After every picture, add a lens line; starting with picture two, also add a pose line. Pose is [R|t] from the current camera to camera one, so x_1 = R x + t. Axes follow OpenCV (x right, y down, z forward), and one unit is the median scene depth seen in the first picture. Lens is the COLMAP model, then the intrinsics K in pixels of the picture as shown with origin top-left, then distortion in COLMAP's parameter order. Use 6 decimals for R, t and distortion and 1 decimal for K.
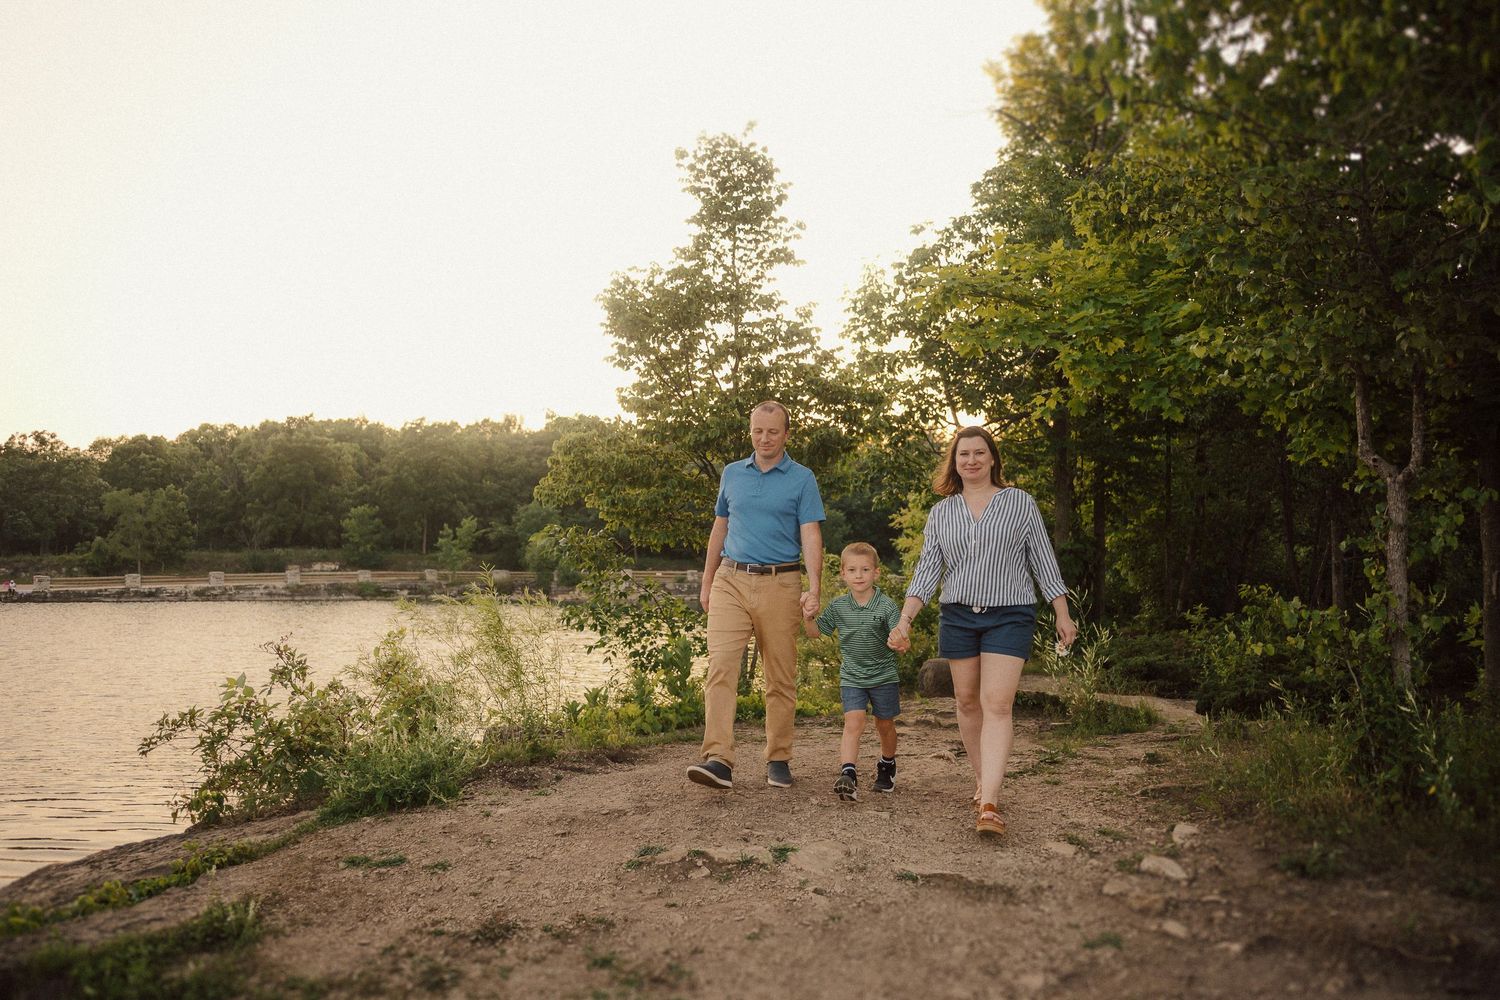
lens RADIAL K [[1169.2, 0, 750.0], [0, 1169.2, 500.0], [0, 0, 1]] dist [0.001820, -0.005618]
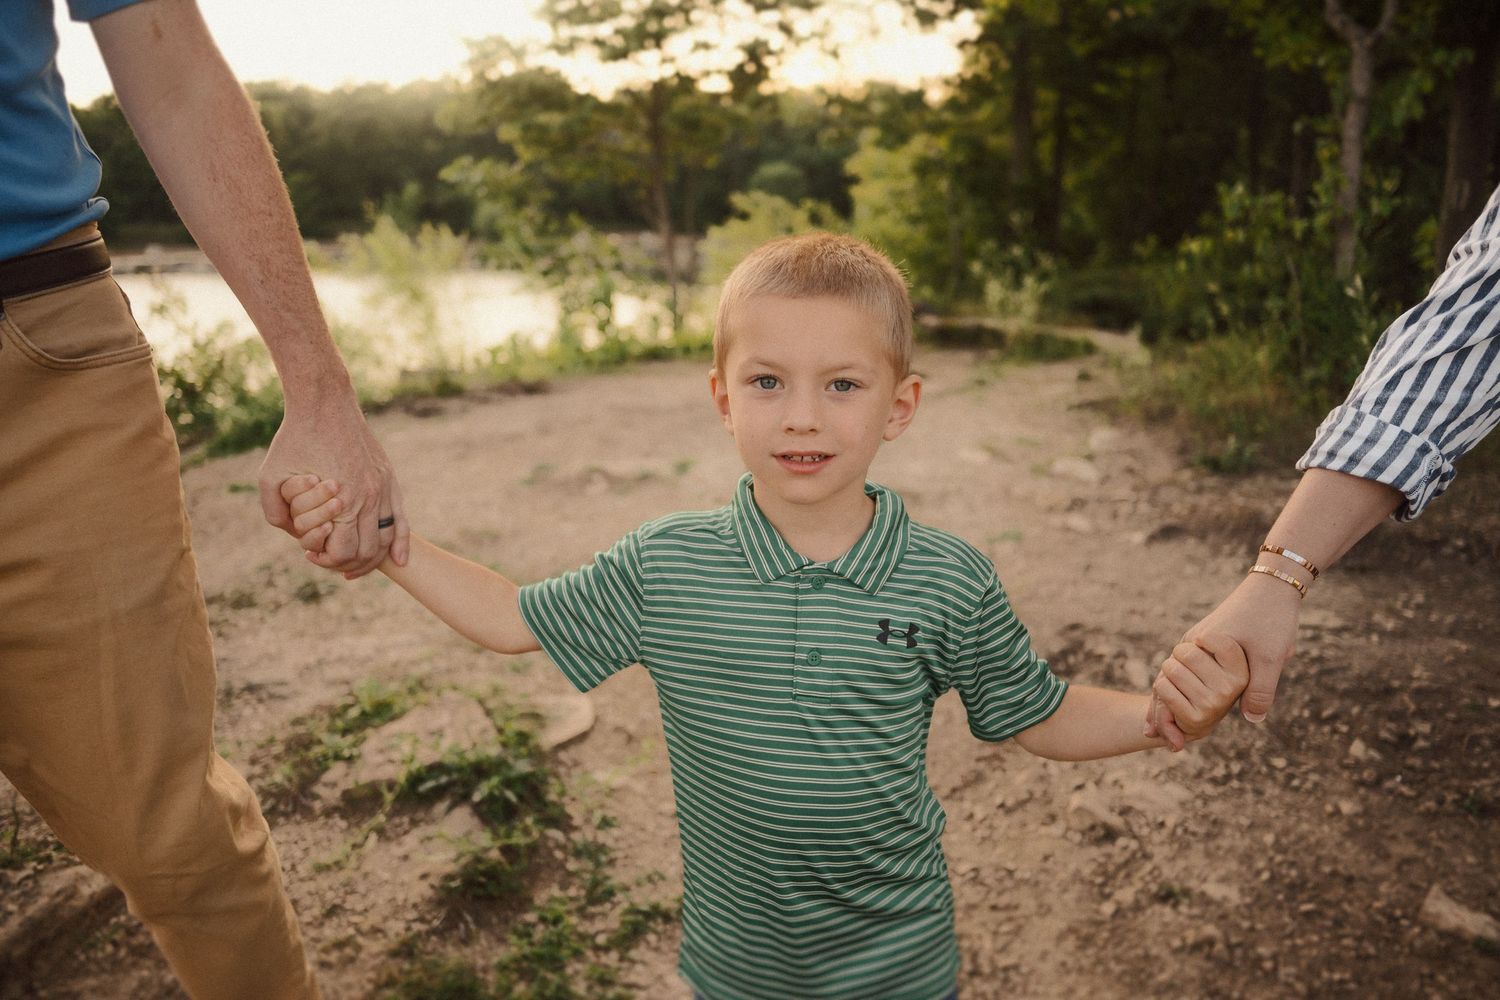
lens RADIAL K [[1169.2, 0, 750.0], [0, 1169.2, 500.0], [0, 0, 1]] dist [0.001820, -0.005618]
pose [[0.999238, -0.027396, 0.027790, 0.052938], [0.018561, 0.960084, 0.279096, 0.059633], [-0.034327, -0.278367, 0.959861, 0.067623]]
